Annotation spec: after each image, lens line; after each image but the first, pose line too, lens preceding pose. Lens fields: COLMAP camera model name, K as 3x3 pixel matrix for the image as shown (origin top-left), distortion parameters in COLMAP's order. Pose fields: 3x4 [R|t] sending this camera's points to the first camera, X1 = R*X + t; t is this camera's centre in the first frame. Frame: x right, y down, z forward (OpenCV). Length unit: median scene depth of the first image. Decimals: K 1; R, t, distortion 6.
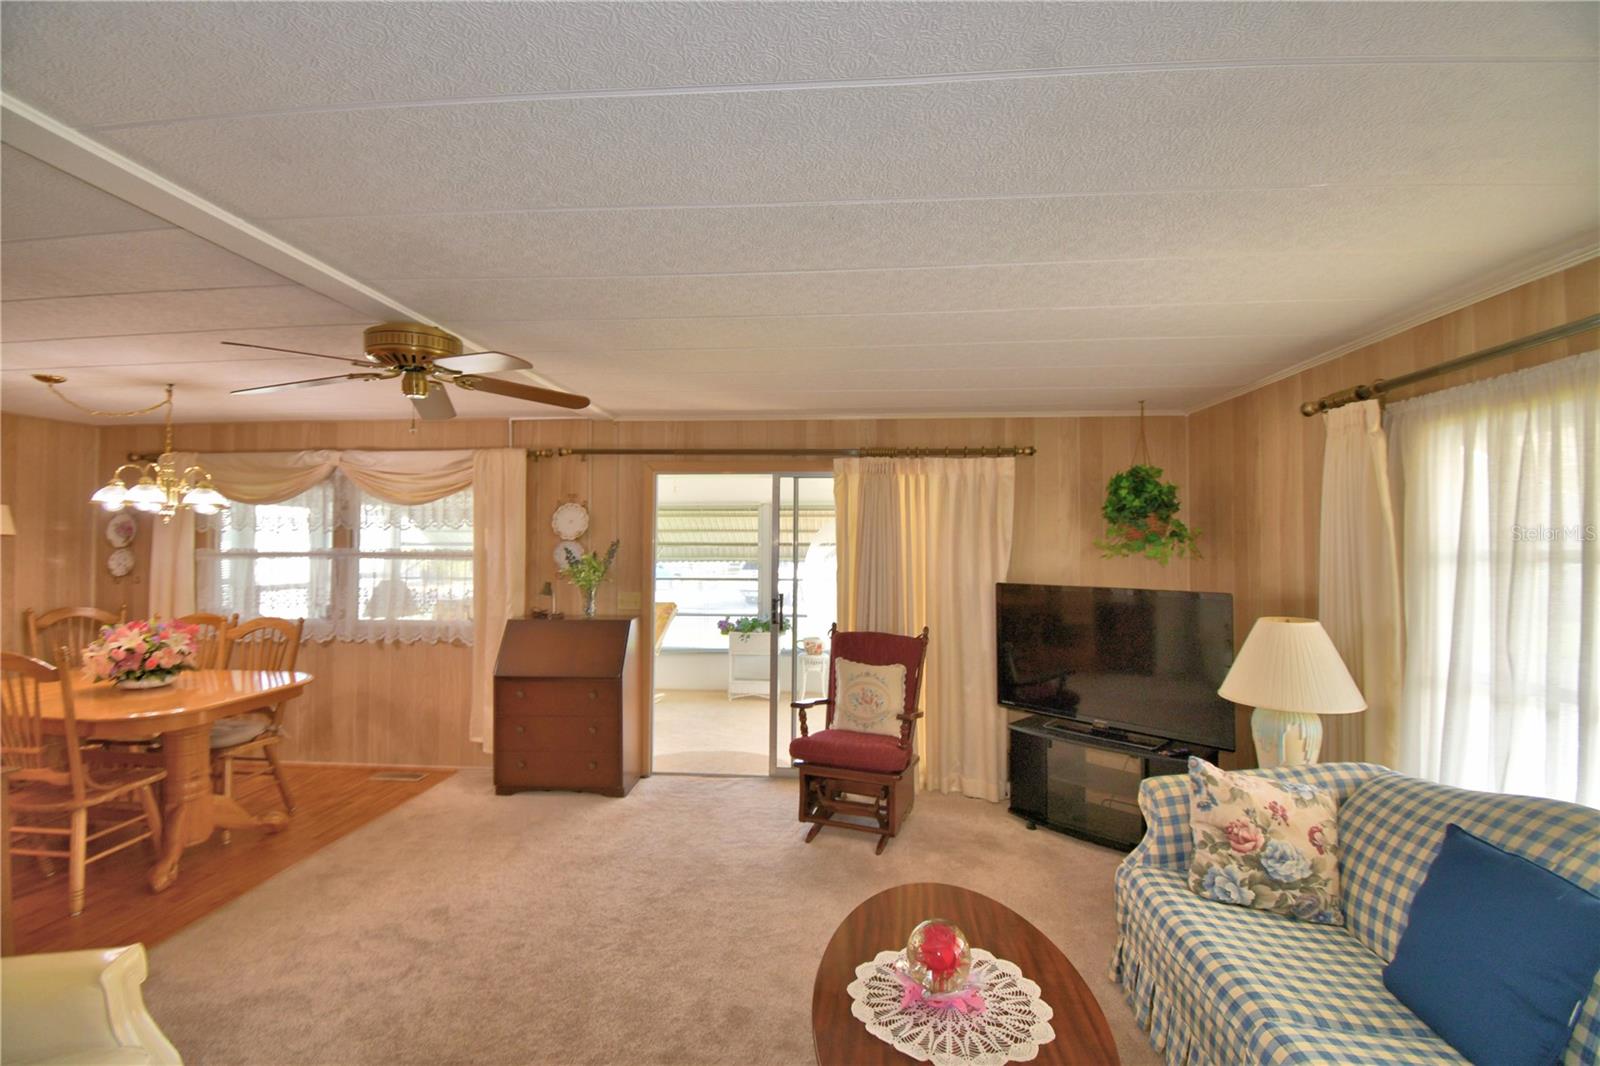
lens RADIAL K [[704.1, 0, 806.3], [0, 704.1, 540.7], [0, 0, 1]] dist [-0.006685, -0.008260]
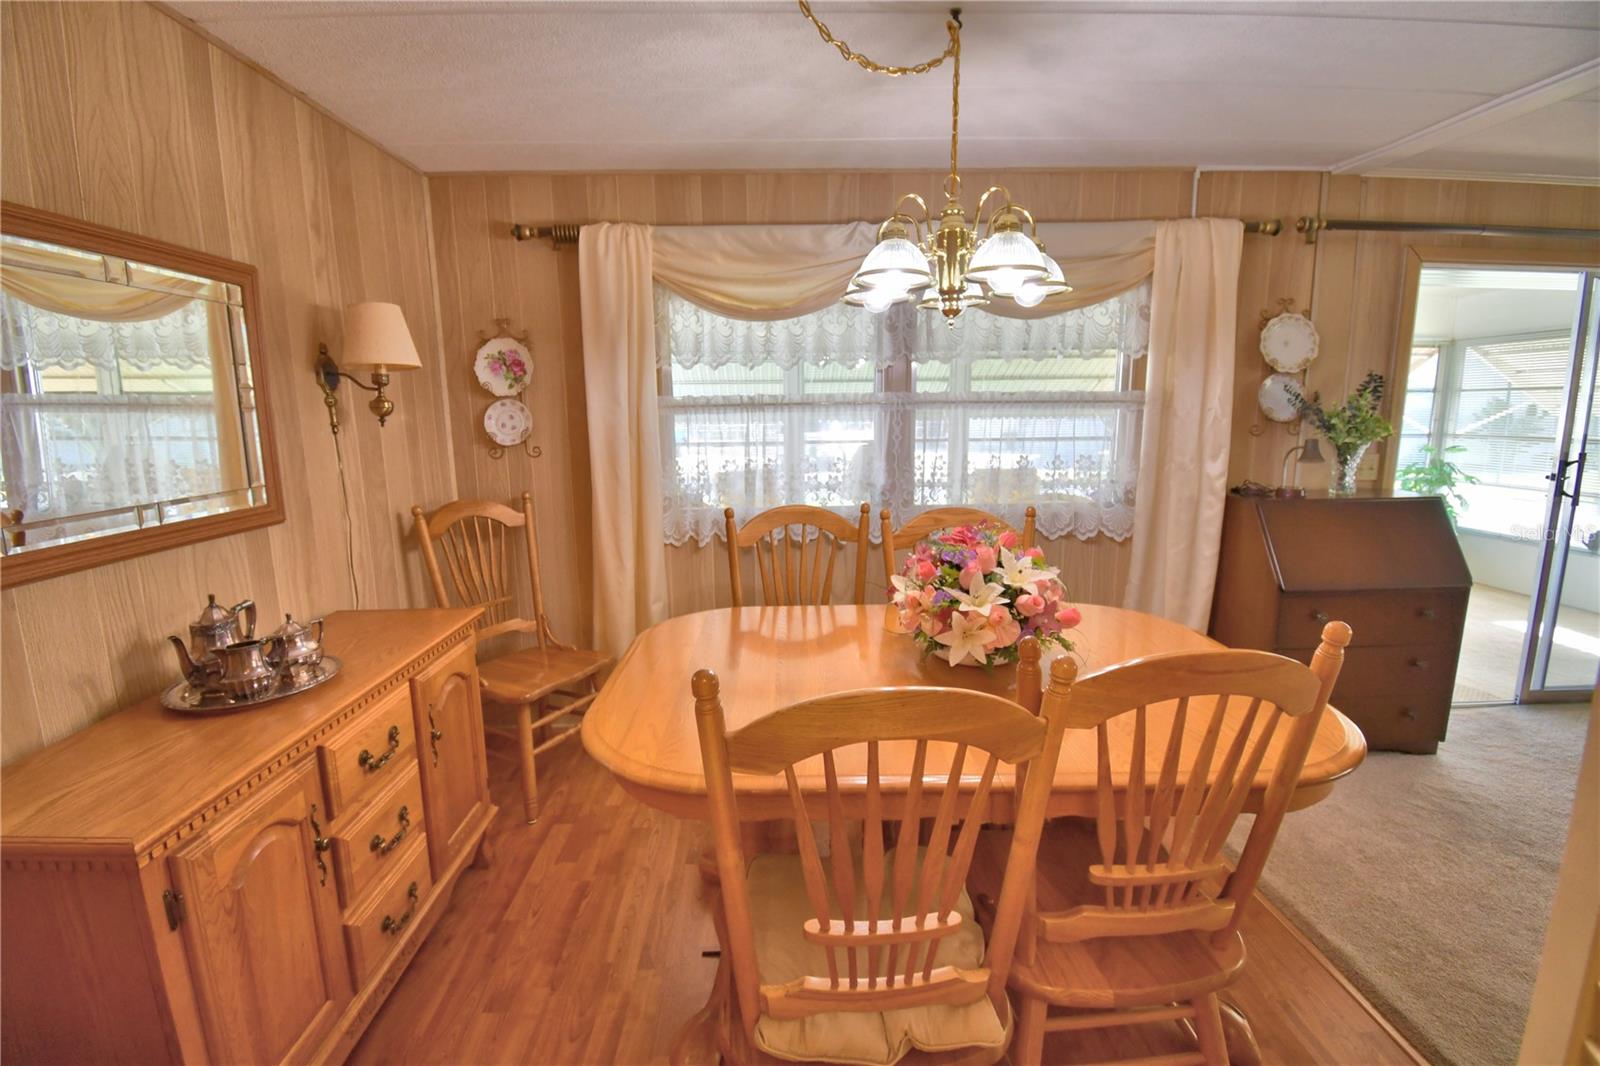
lens RADIAL K [[704.1, 0, 794.3], [0, 704.1, 529.8], [0, 0, 1]] dist [-0.006685, -0.008260]
pose [[0.994638, -0.033252, 0.097923, -0.834155], [0.014559, 0.982490, 0.185746, 0.014413], [-0.102385, -0.183325, 0.977706, 0.393078]]
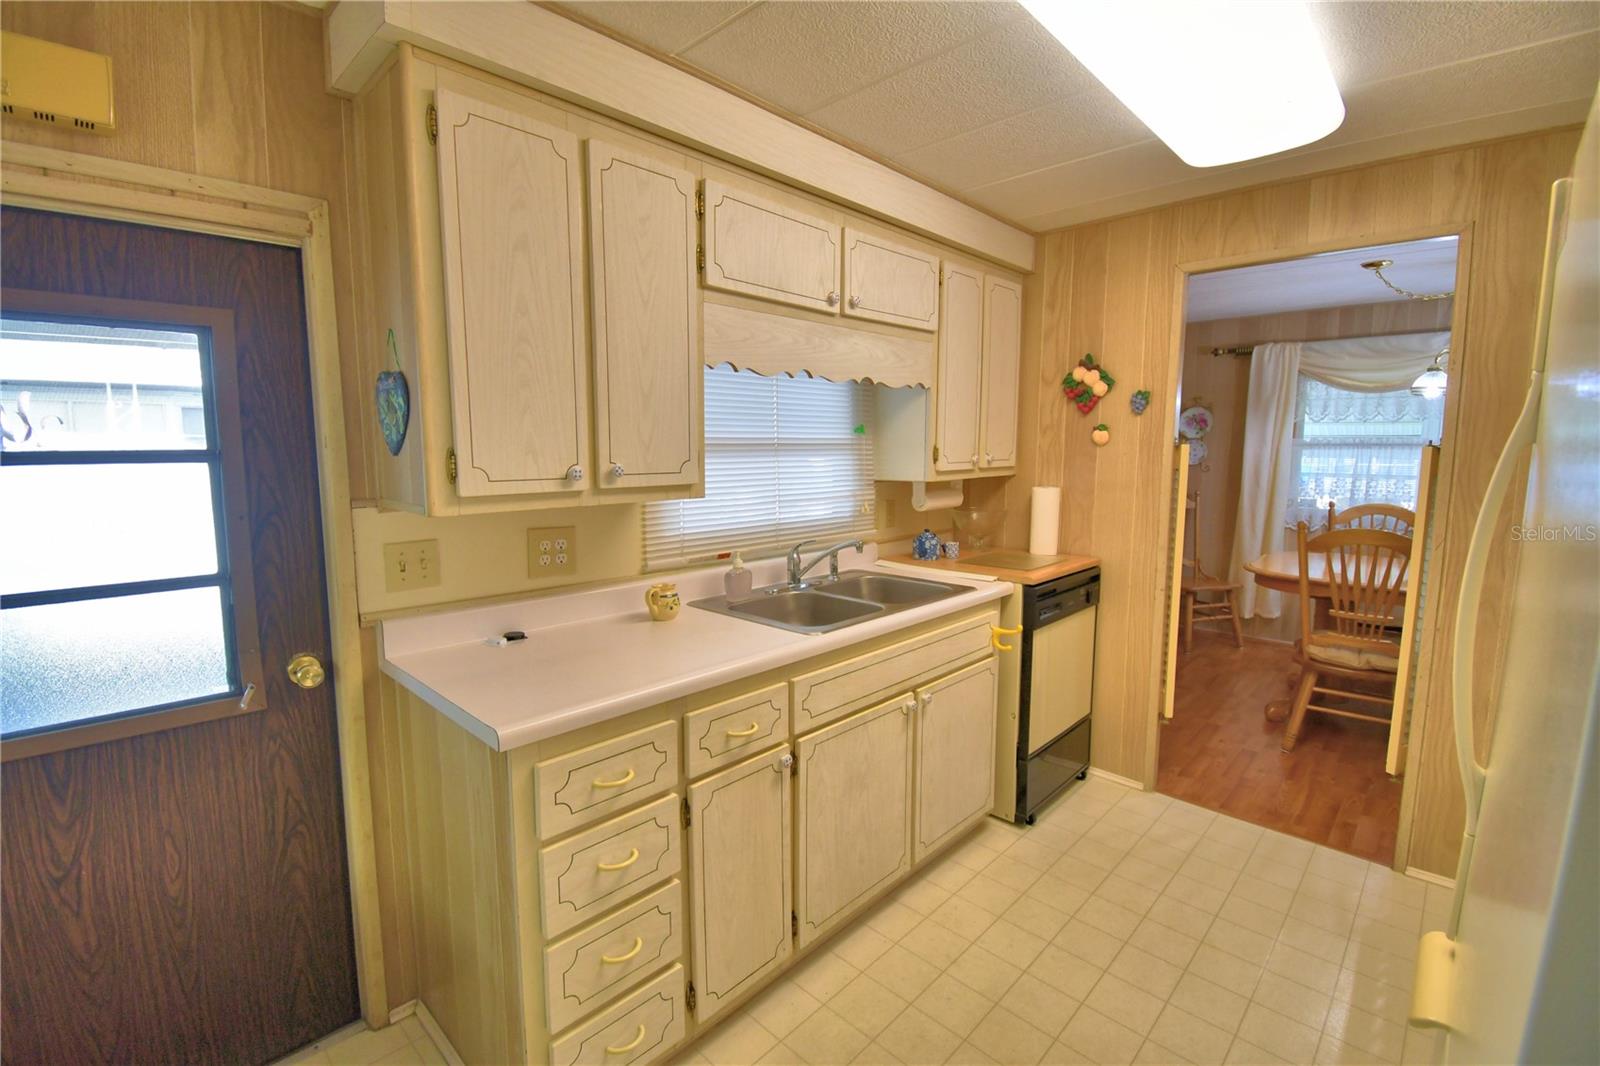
lens RADIAL K [[704.1, 0, 786.4], [0, 704.1, 536.6], [0, 0, 1]] dist [-0.006685, -0.008260]
pose [[0.764807, 0.077499, -0.639581, -0.786717], [0.009461, 0.991281, 0.131429, 0.012117], [0.644189, -0.106568, 0.757406, -0.269620]]
